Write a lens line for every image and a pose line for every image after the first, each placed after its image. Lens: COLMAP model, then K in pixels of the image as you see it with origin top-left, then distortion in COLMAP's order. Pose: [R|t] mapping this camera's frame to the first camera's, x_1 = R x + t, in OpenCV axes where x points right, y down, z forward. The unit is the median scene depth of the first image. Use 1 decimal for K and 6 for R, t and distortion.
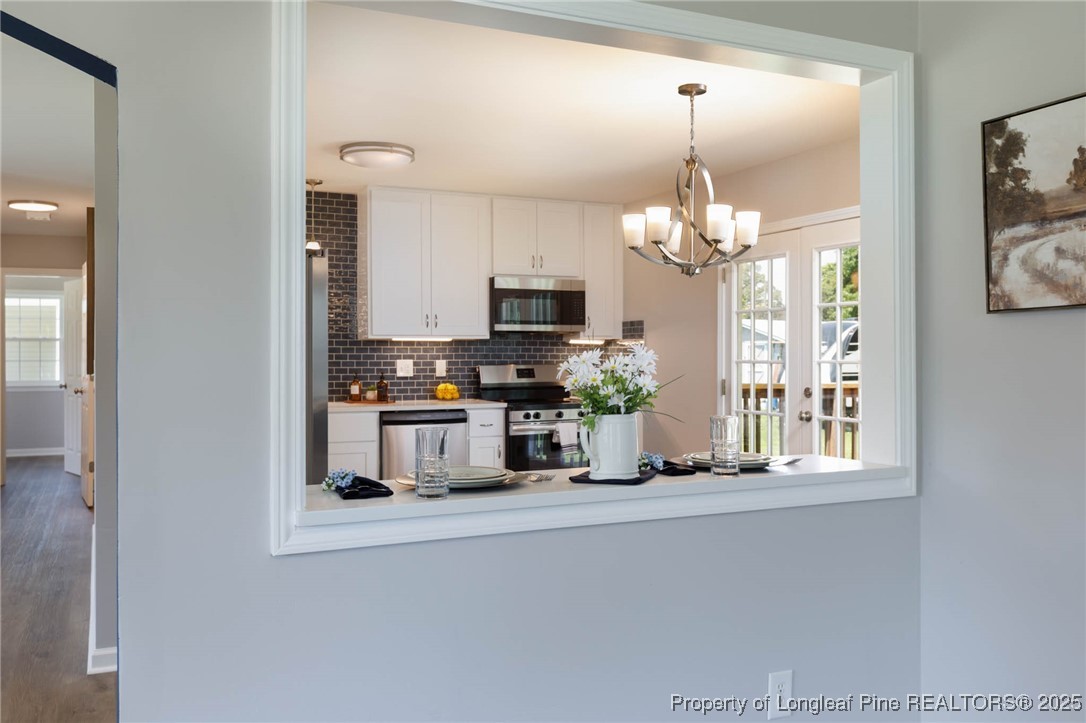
lens RADIAL K [[918.1, 0, 542.8], [0, 918.1, 359.3], [0, 0, 1]] dist [0.034908, -0.000096]
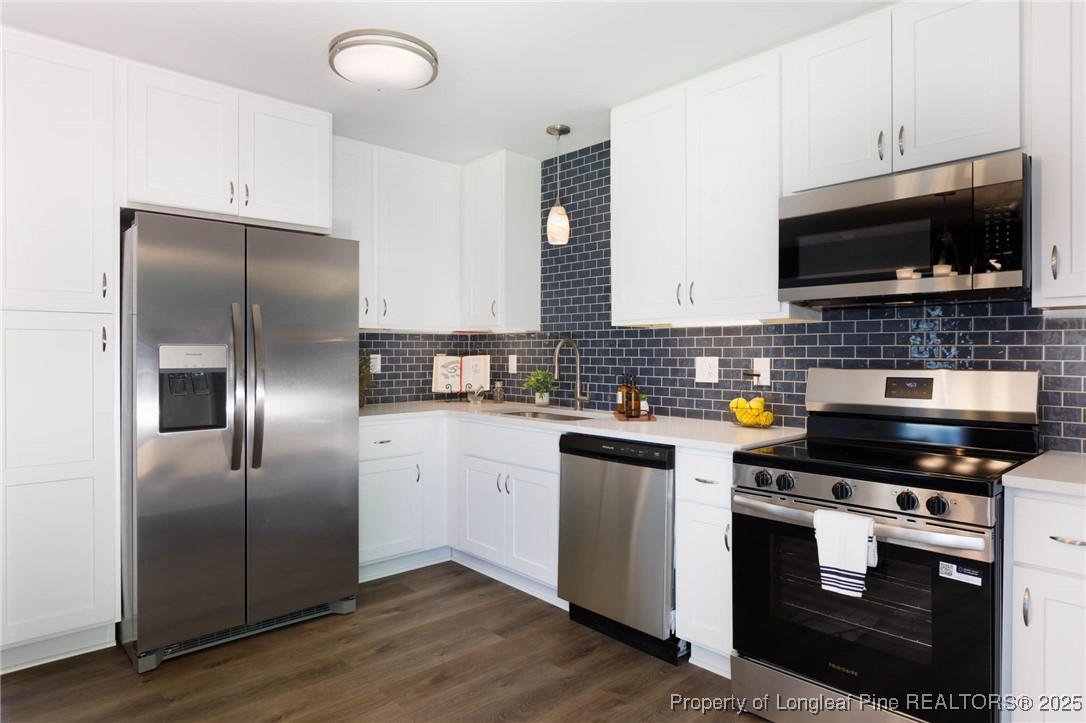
lens RADIAL K [[639.3, 0, 537.0], [0, 639.3, 353.8], [0, 0, 1]] dist [-0.007027, -0.000430]
pose [[0.286343, 0.005314, -0.958112, 0.247784], [-0.000822, 0.999986, 0.005301, -0.003875], [0.958127, -0.000731, 0.286344, 0.751784]]
